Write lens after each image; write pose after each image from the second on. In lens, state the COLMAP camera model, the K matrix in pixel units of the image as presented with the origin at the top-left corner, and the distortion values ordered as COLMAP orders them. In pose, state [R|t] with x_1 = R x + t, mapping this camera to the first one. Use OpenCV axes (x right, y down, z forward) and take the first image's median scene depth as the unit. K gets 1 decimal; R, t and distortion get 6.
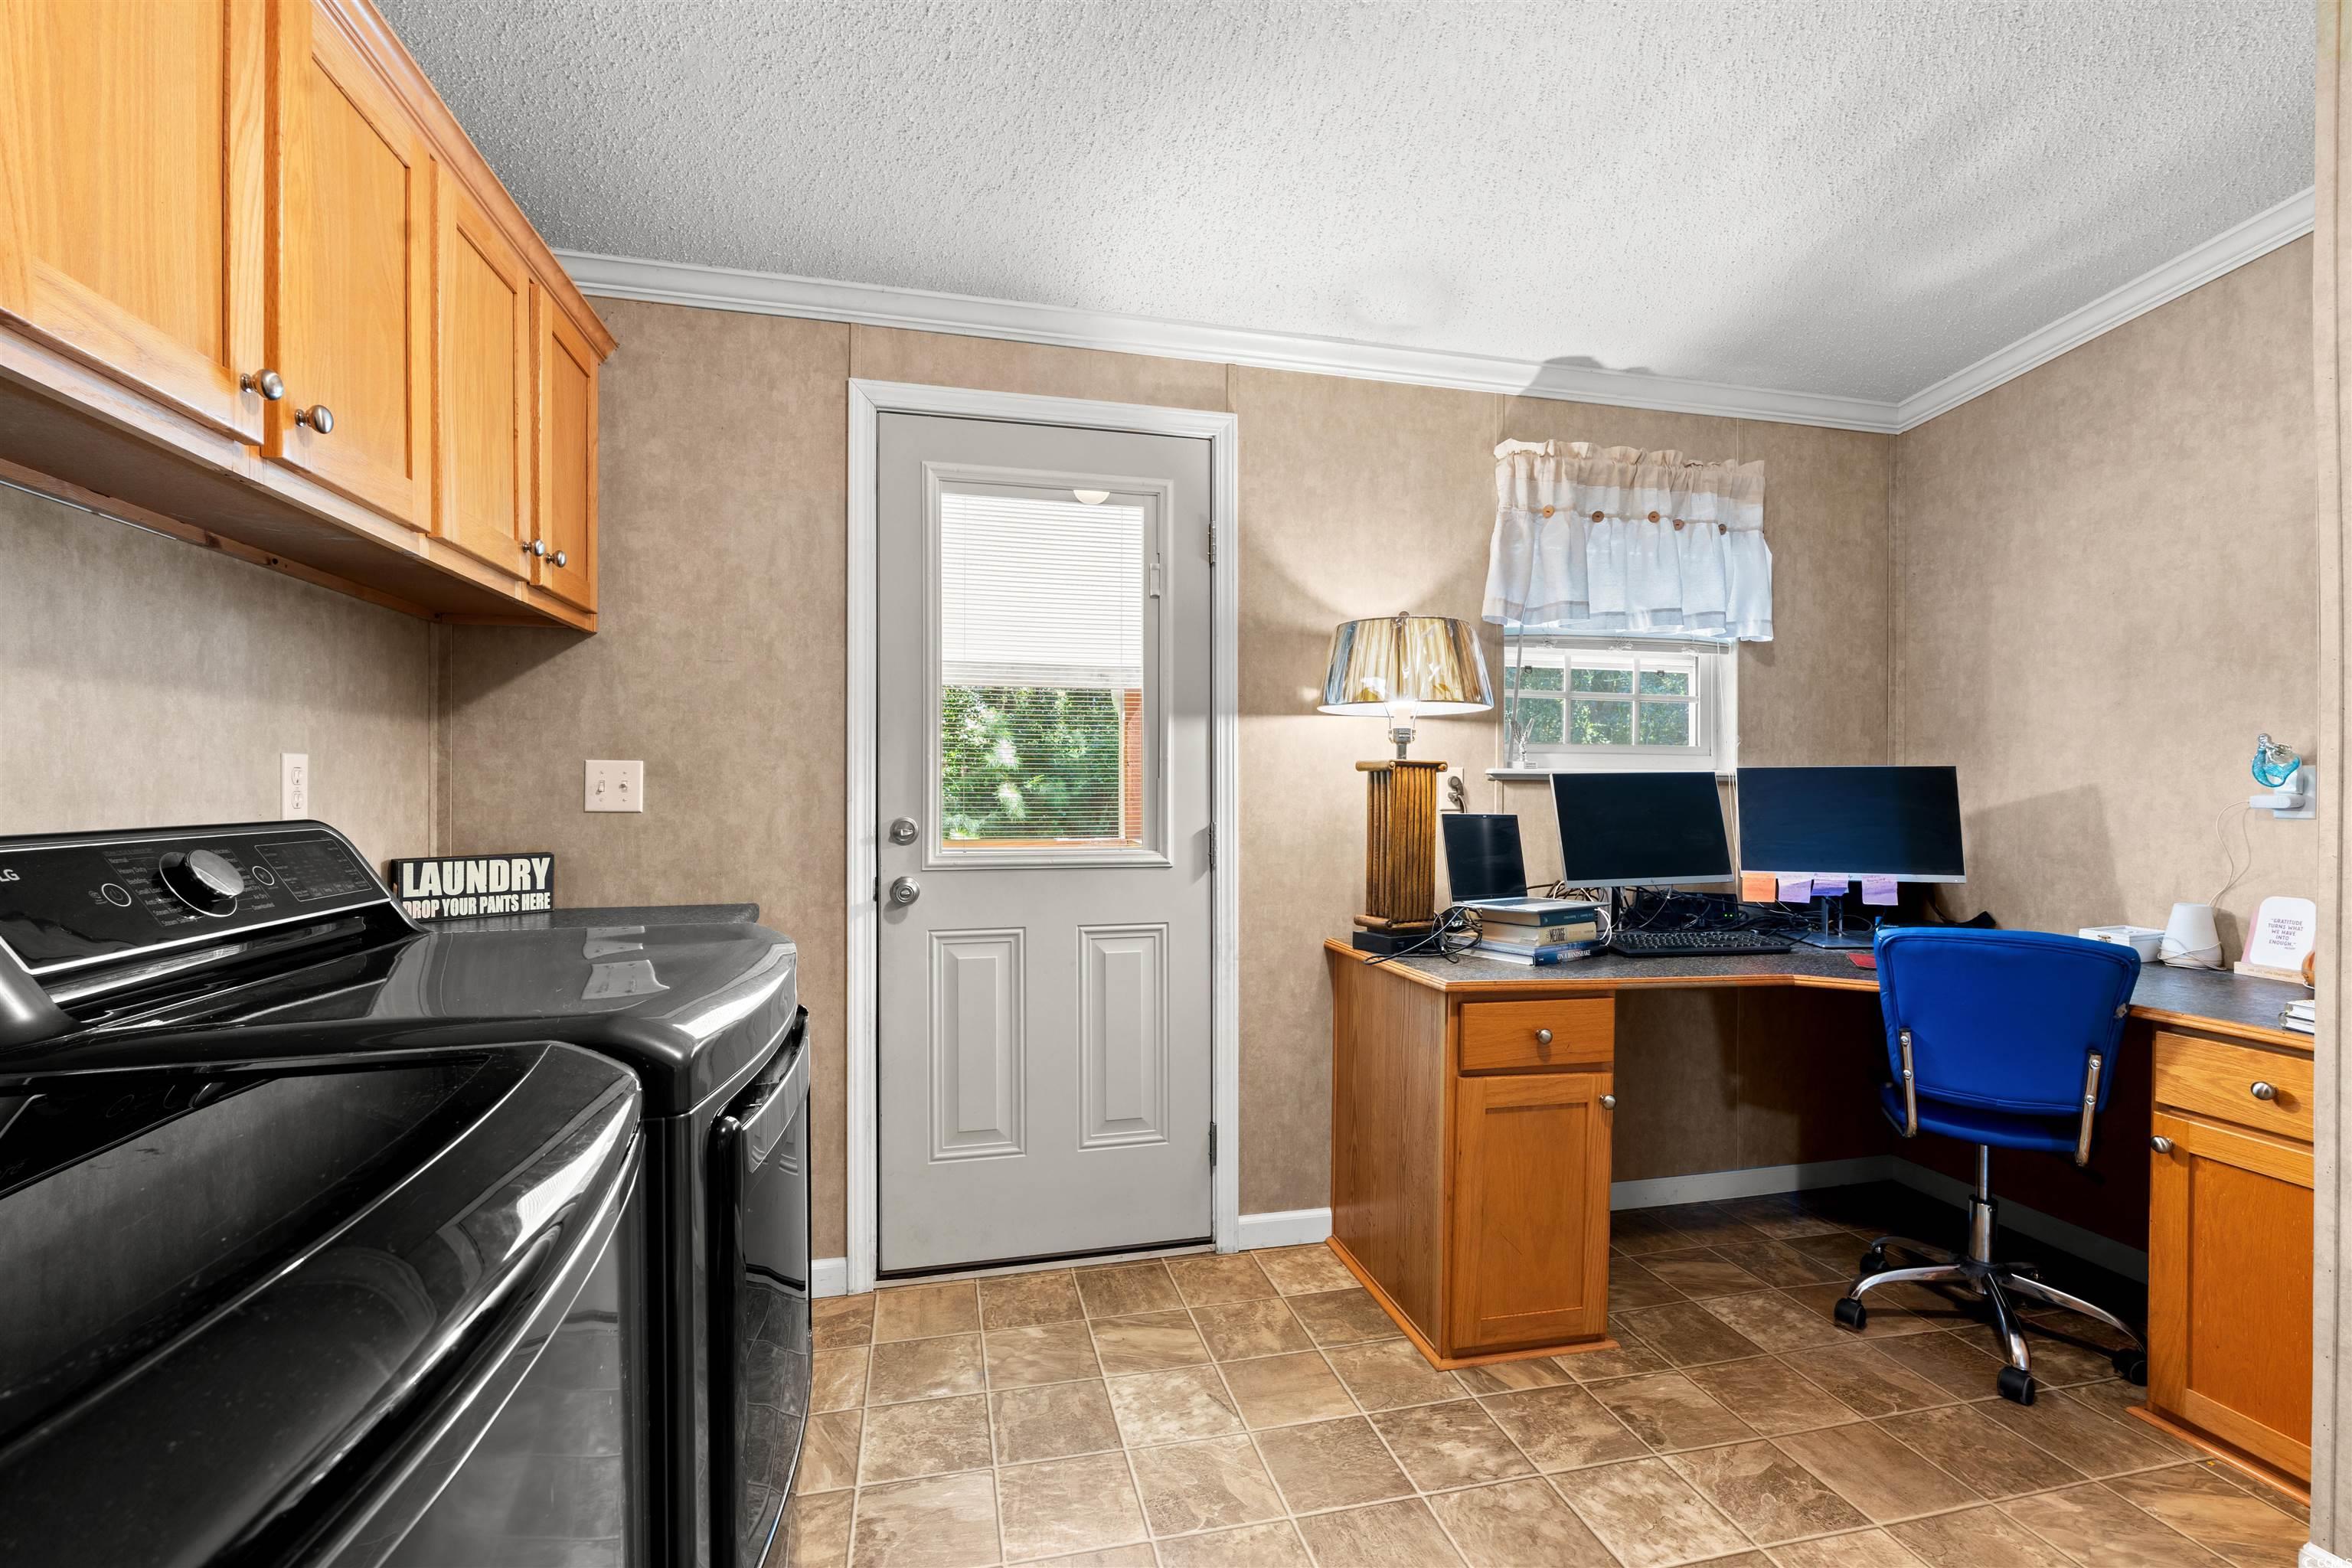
lens RADIAL K [[1039.3, 0, 1171.2], [0, 1039.3, 805.2], [0, 0, 1]] dist [-0.006270, 0.002421]
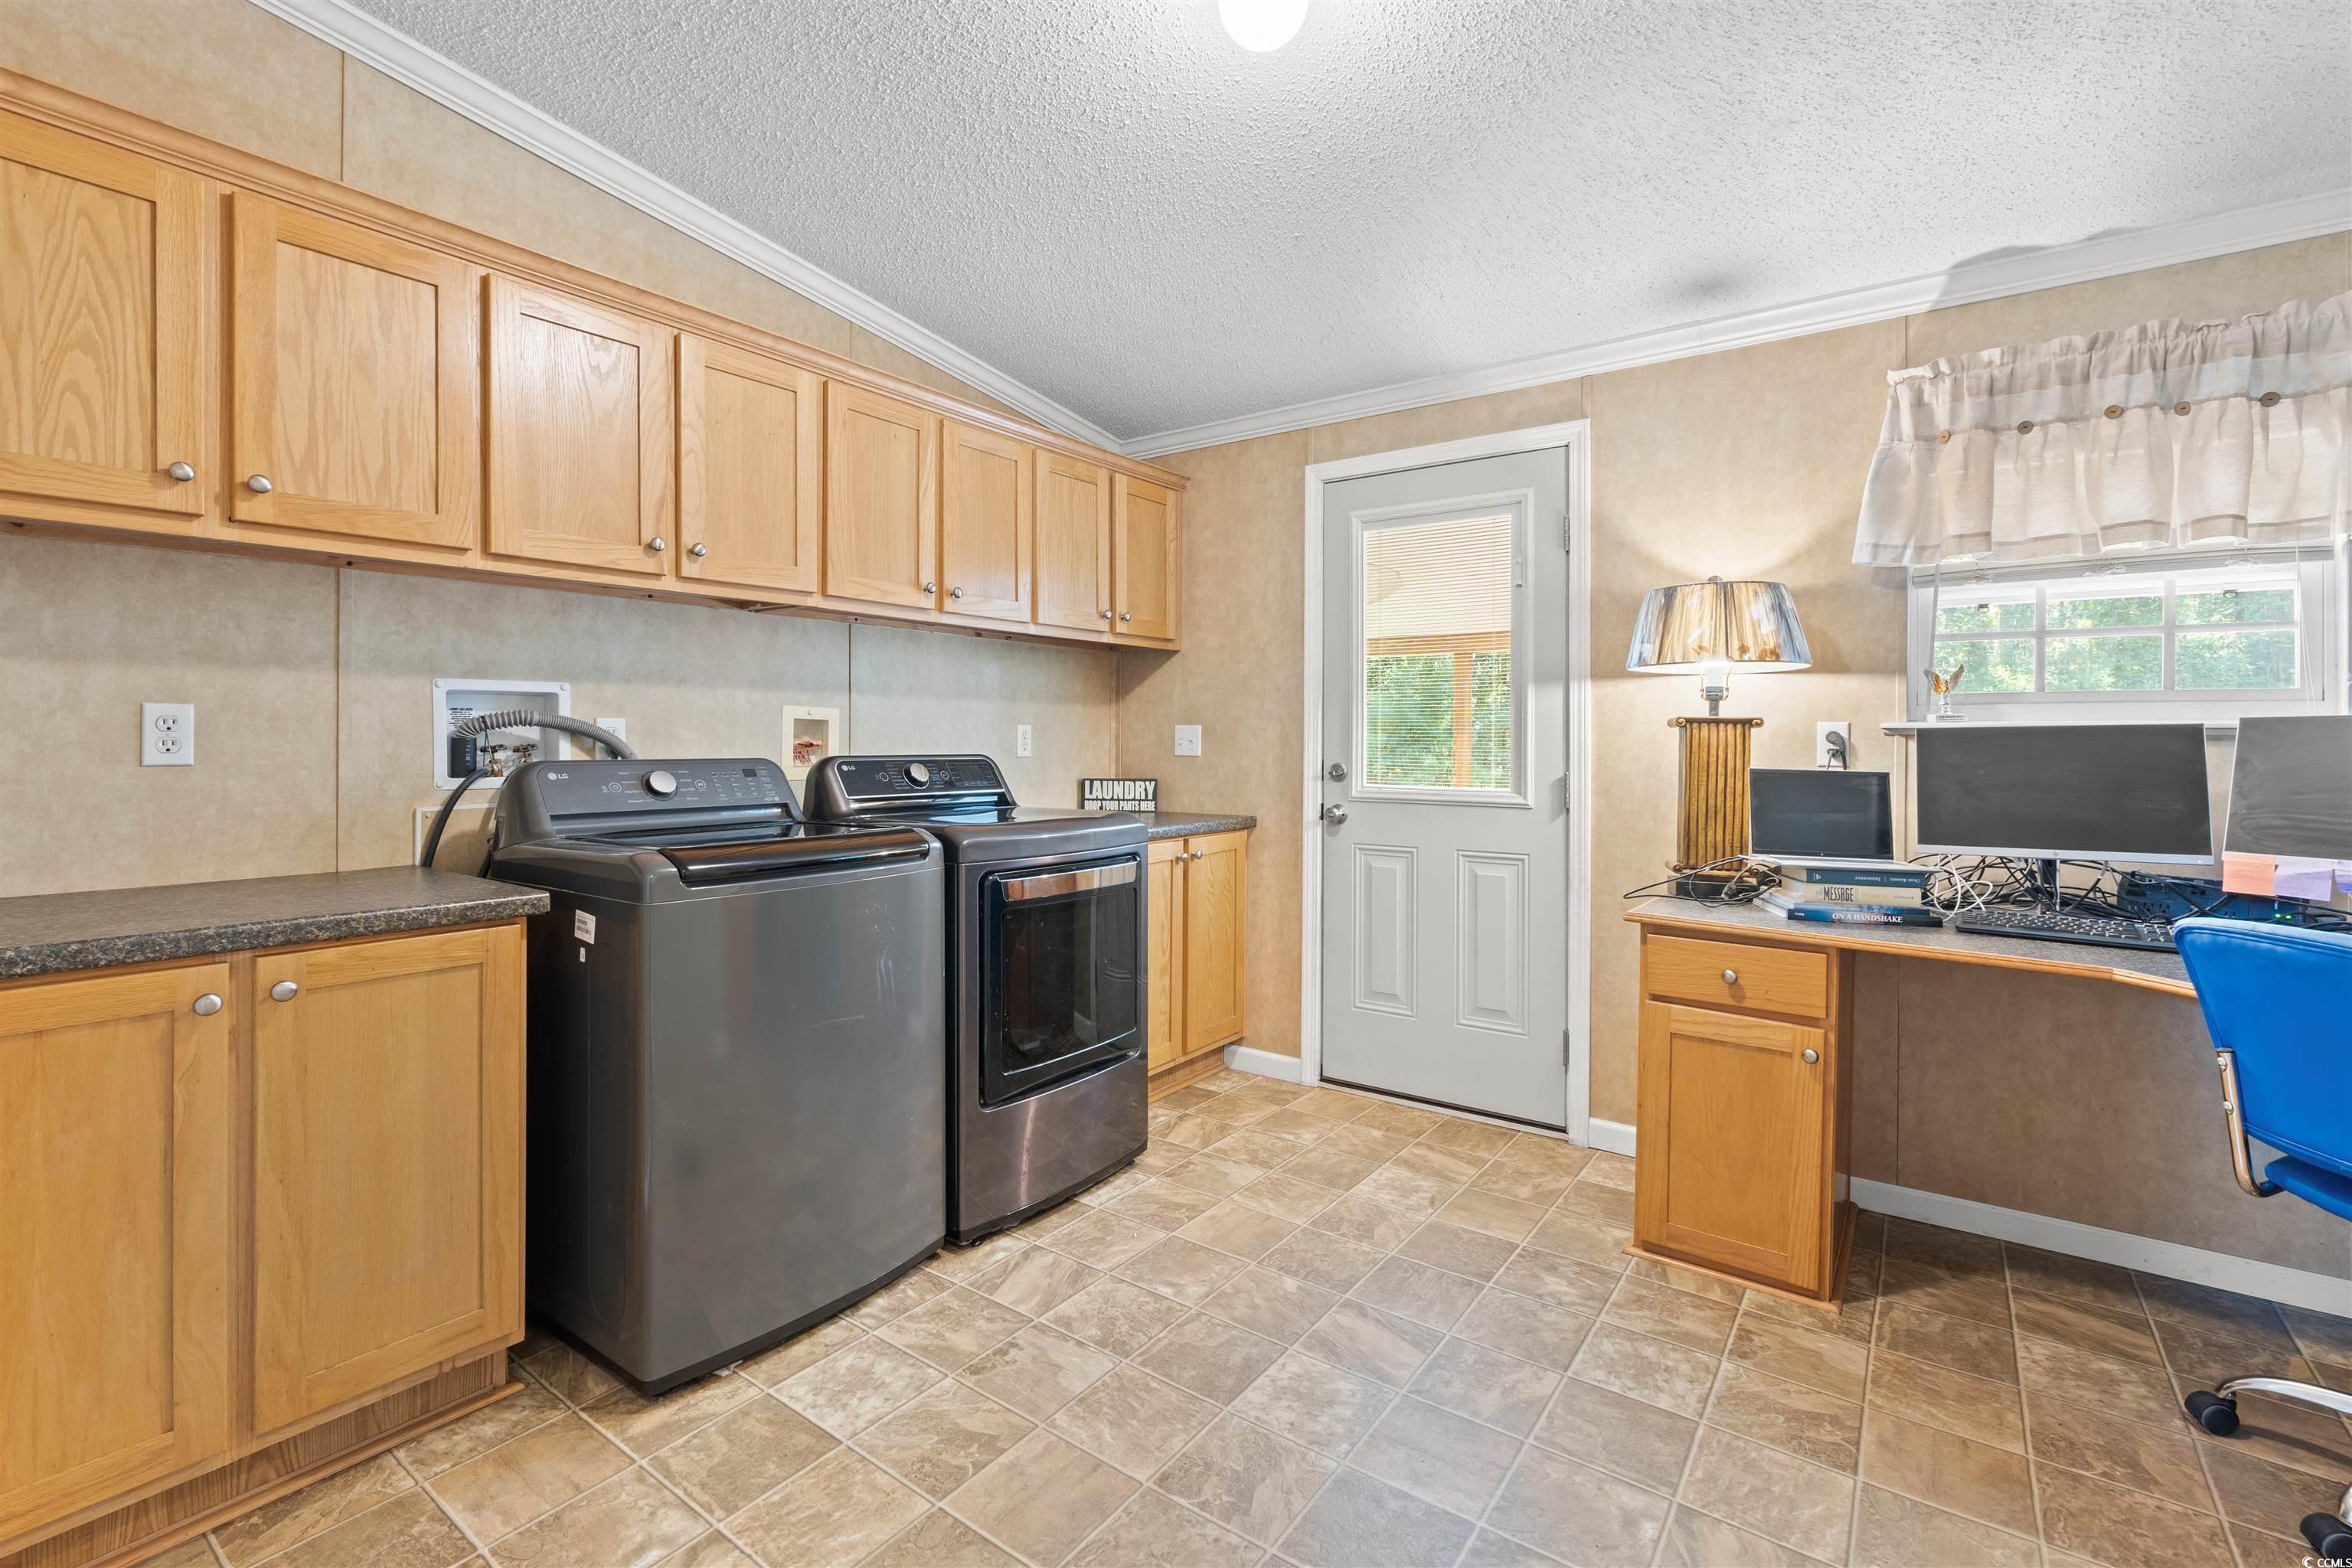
lens RADIAL K [[1039.3, 0, 1143.6], [0, 1039.3, 768.8], [0, 0, 1]] dist [-0.006270, 0.002421]
pose [[0.634164, 0.021017, -0.772913, 0.700560], [-0.016388, 0.999771, 0.013739, 0.004955], [0.773025, 0.003953, 0.634363, -0.119833]]
